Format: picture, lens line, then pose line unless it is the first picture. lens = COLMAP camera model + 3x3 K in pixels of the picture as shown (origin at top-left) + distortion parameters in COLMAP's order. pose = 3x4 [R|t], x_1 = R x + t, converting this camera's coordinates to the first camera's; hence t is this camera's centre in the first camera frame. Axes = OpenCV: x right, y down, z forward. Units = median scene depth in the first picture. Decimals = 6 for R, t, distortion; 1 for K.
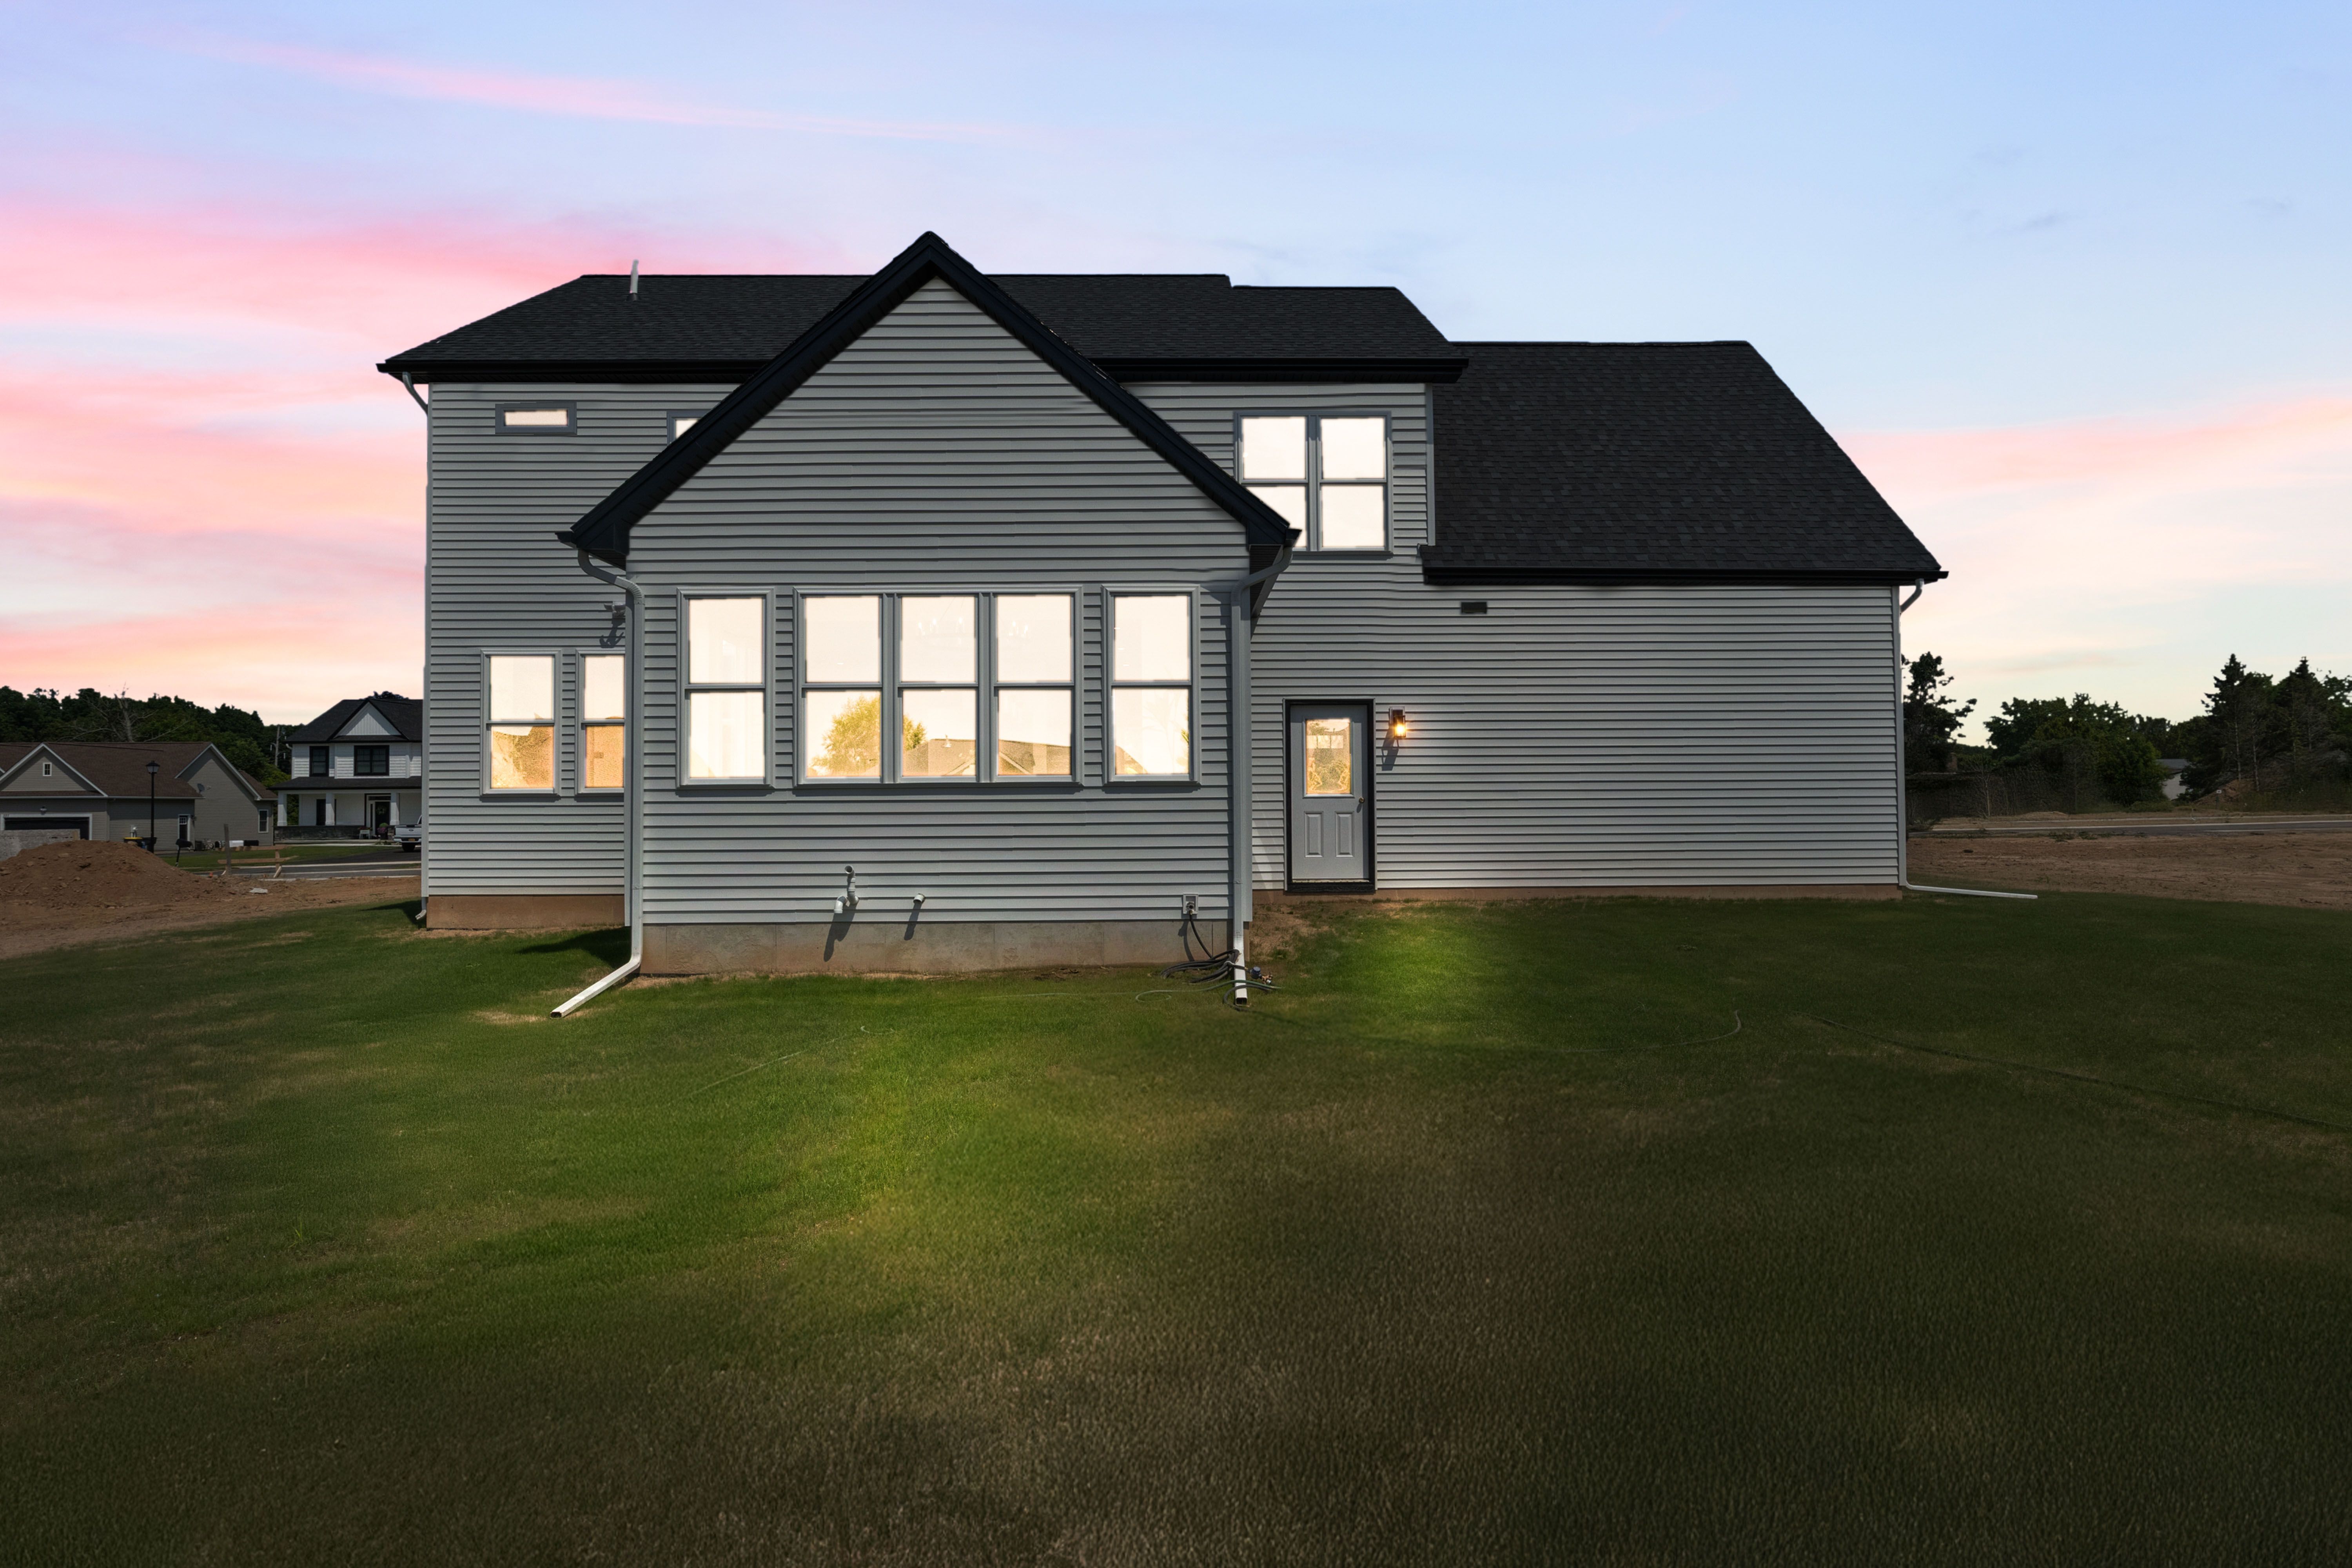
lens RADIAL K [[1189.8, 0, 1176.0], [0, 1189.8, 784.0], [0, 0, 1]] dist [-0.000896, 0.000089]
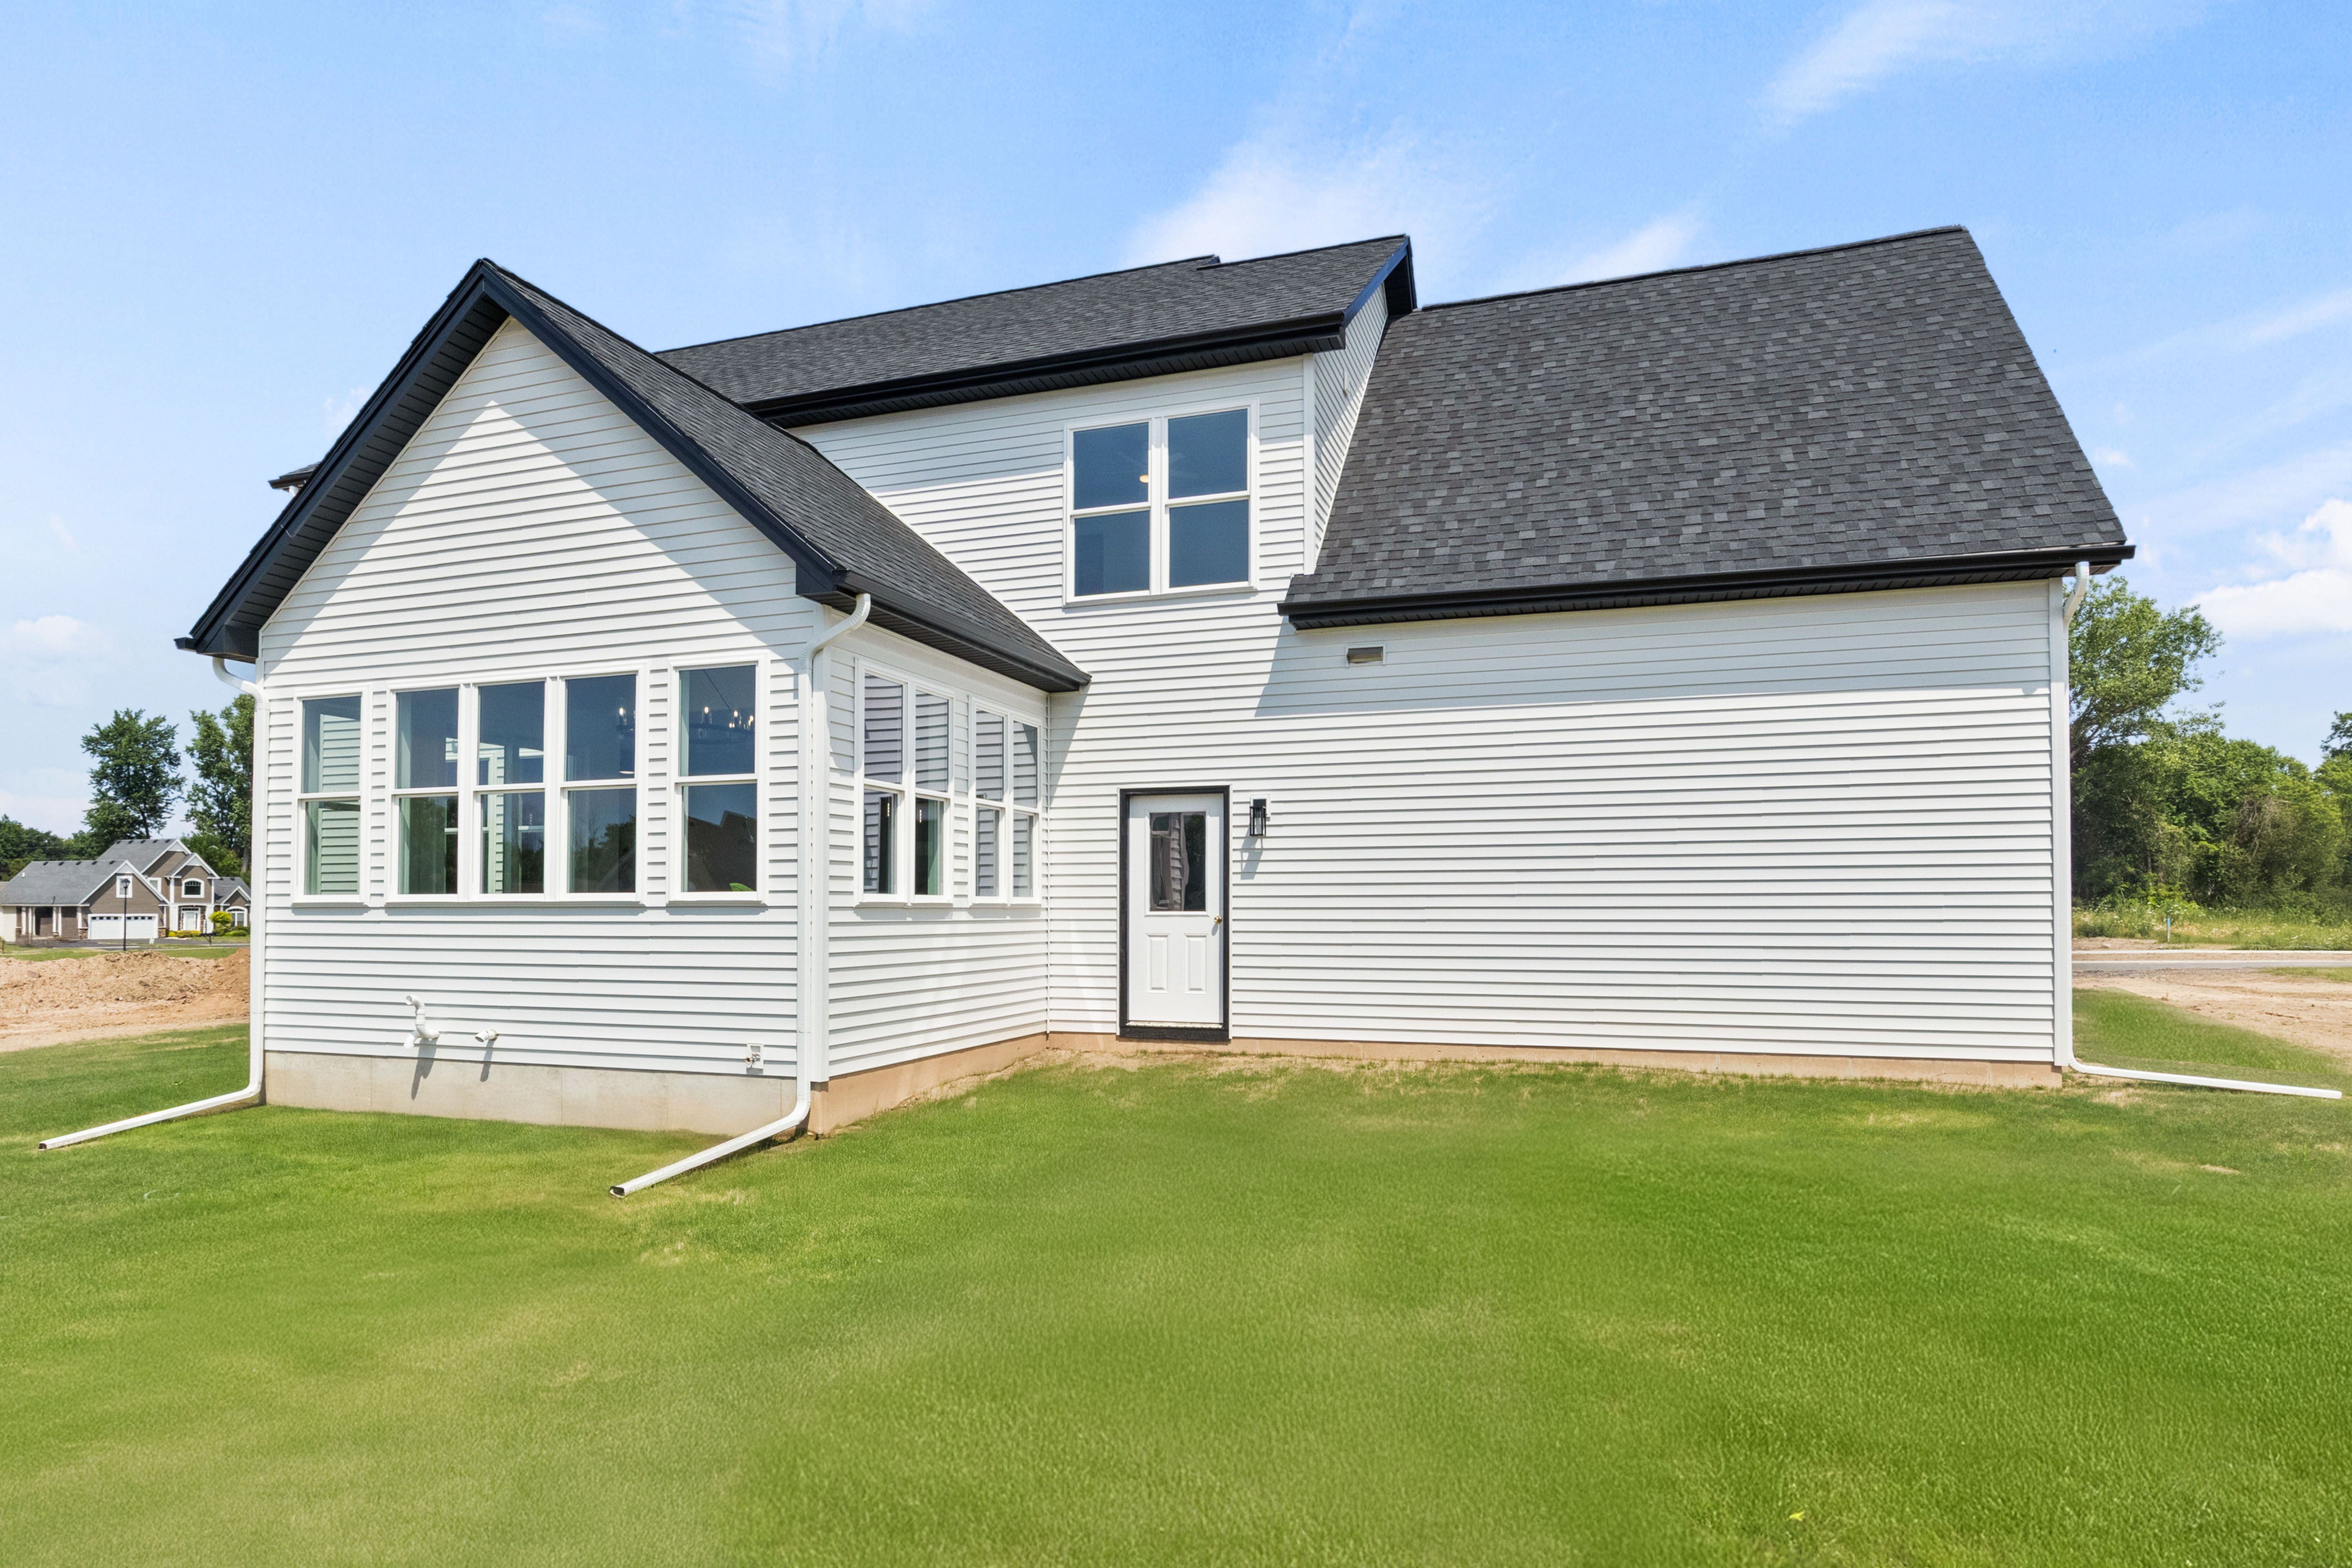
lens RADIAL K [[1321.0, 0, 1104.6], [0, 1321.0, 894.8], [0, 0, 1]] dist [-0.008707, -0.000348]
pose [[0.934107, 0.001569, -0.356989, 0.396041], [0.001749, 0.999958, 0.008970, -0.009703], [0.356988, -0.009003, 0.934066, 0.193055]]
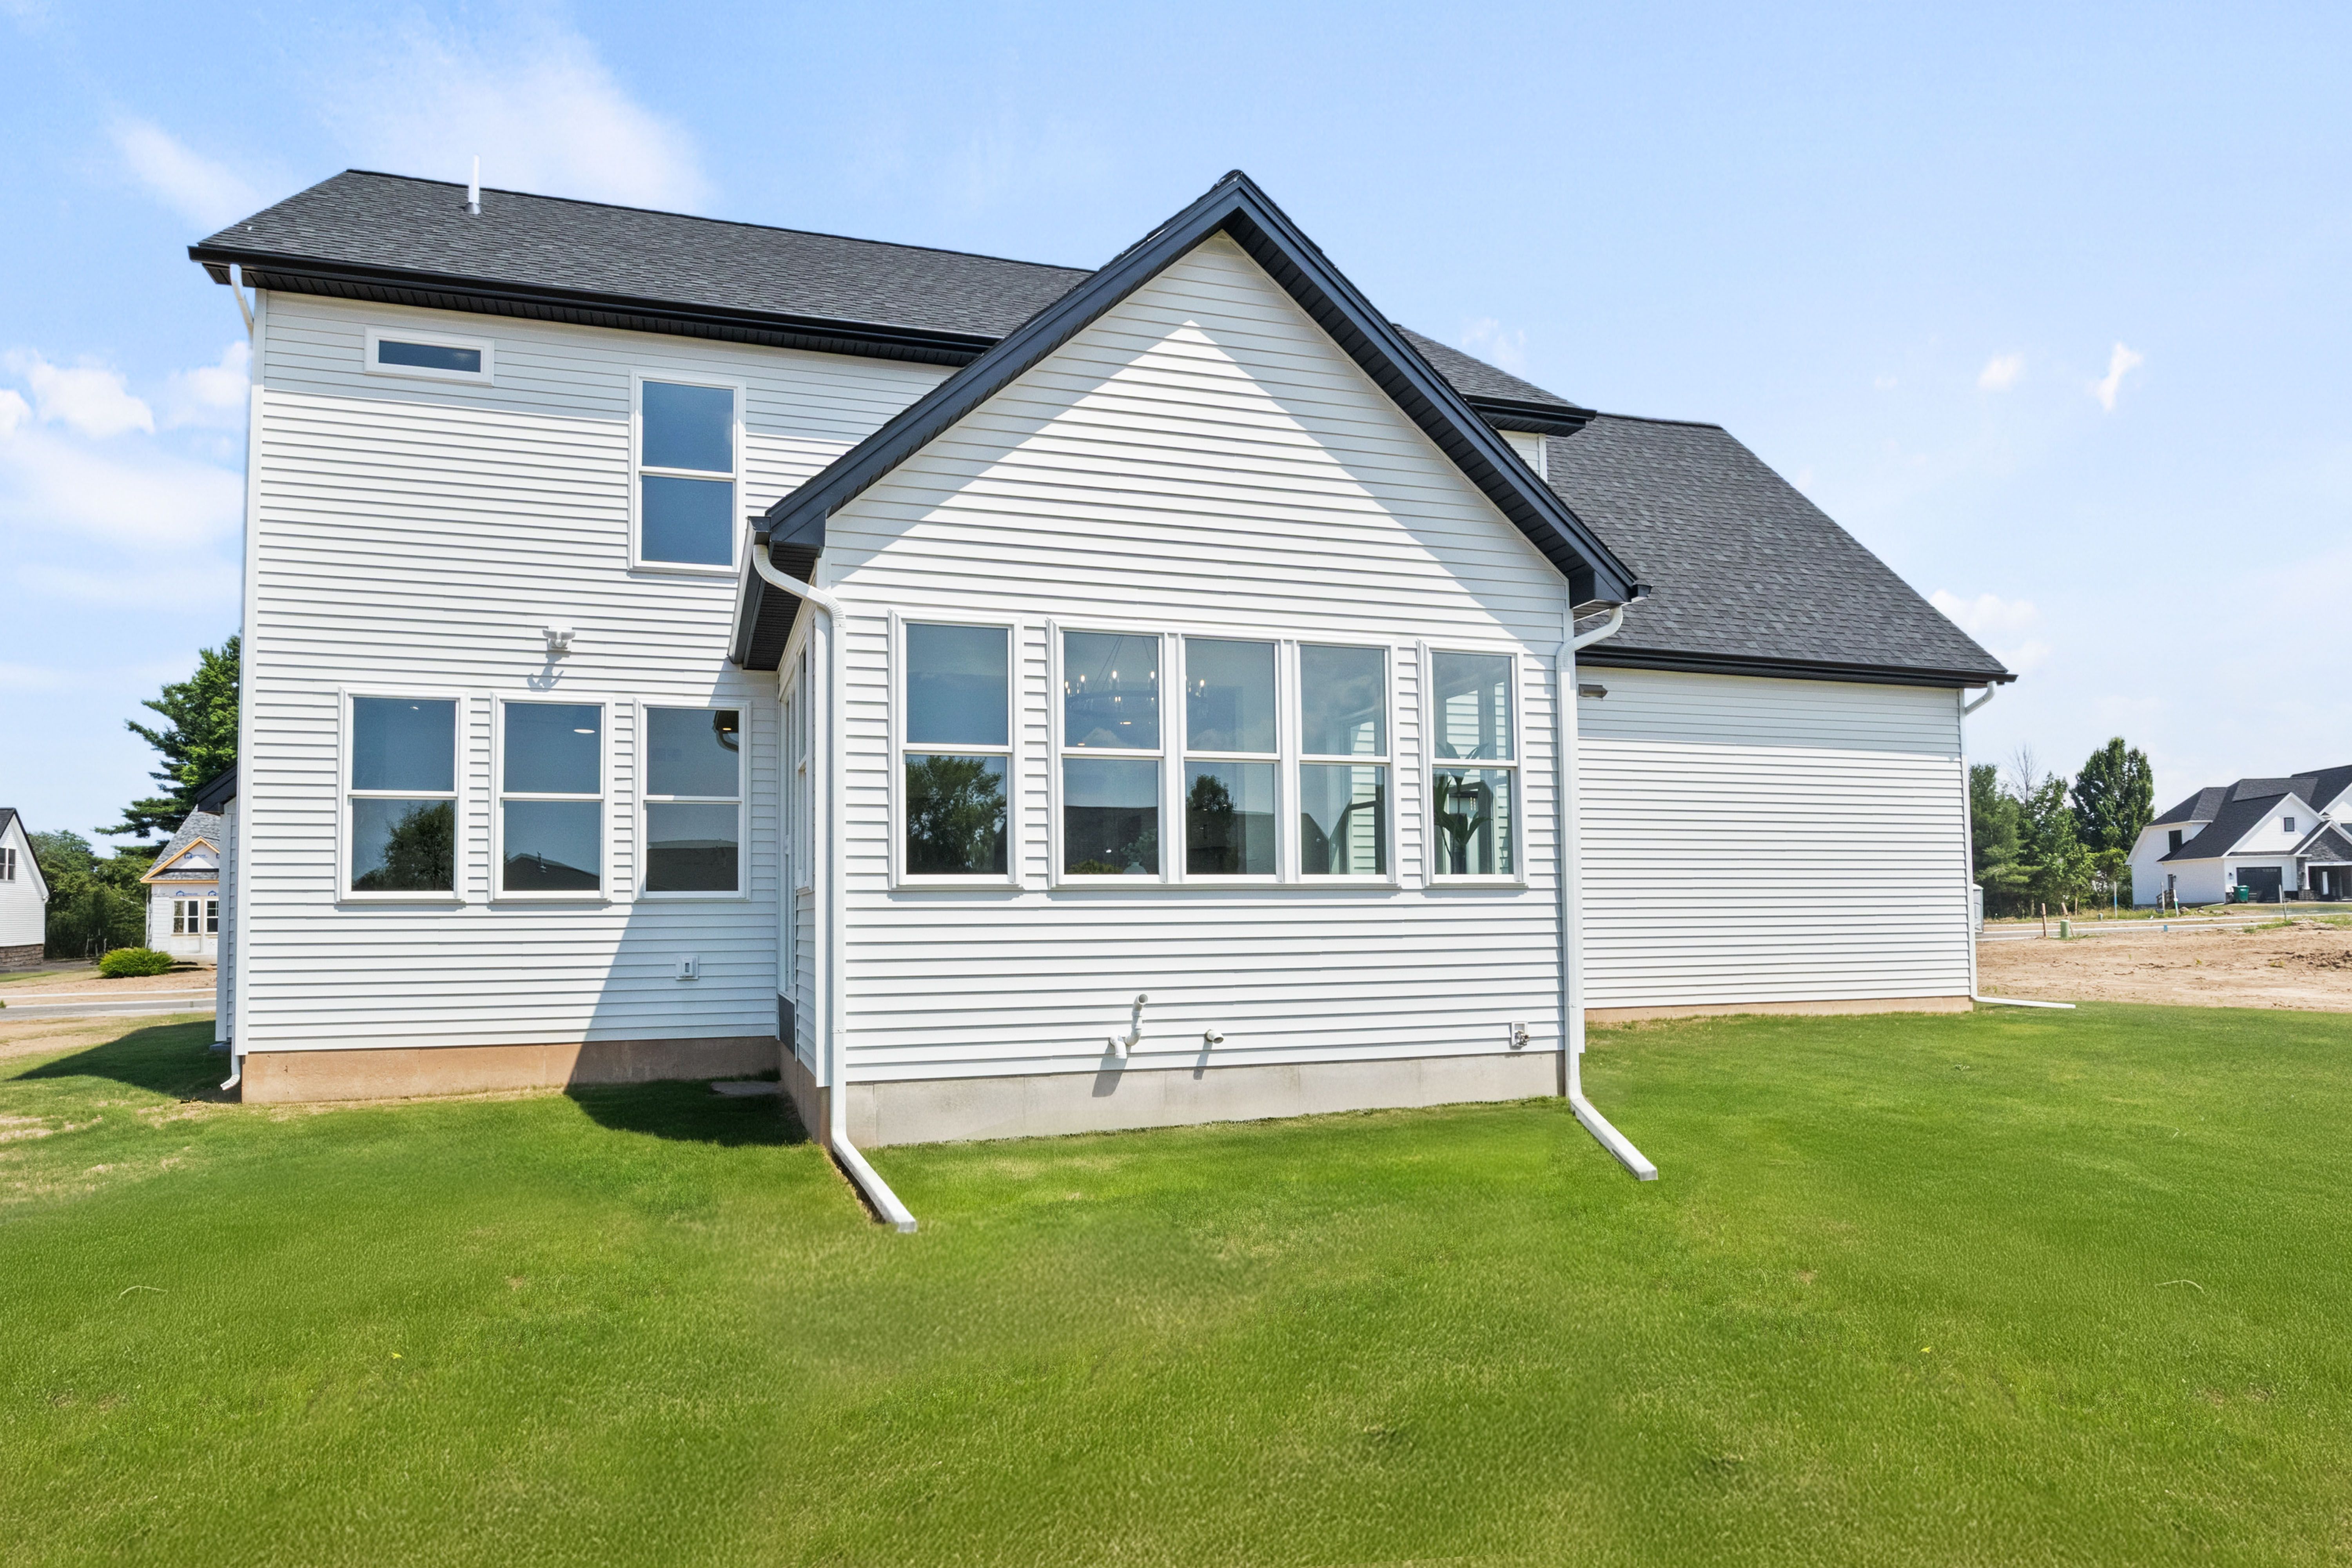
lens RADIAL K [[1374.3, 0, 1106.0], [0, 1374.3, 861.4], [0, 0, 1]] dist [-0.000269, -0.000156]
pose [[0.959013, 0.009860, 0.283191, -0.386309], [-0.002924, 0.999686, -0.024905, 0.005285], [-0.283348, 0.023056, 0.958740, 0.127496]]
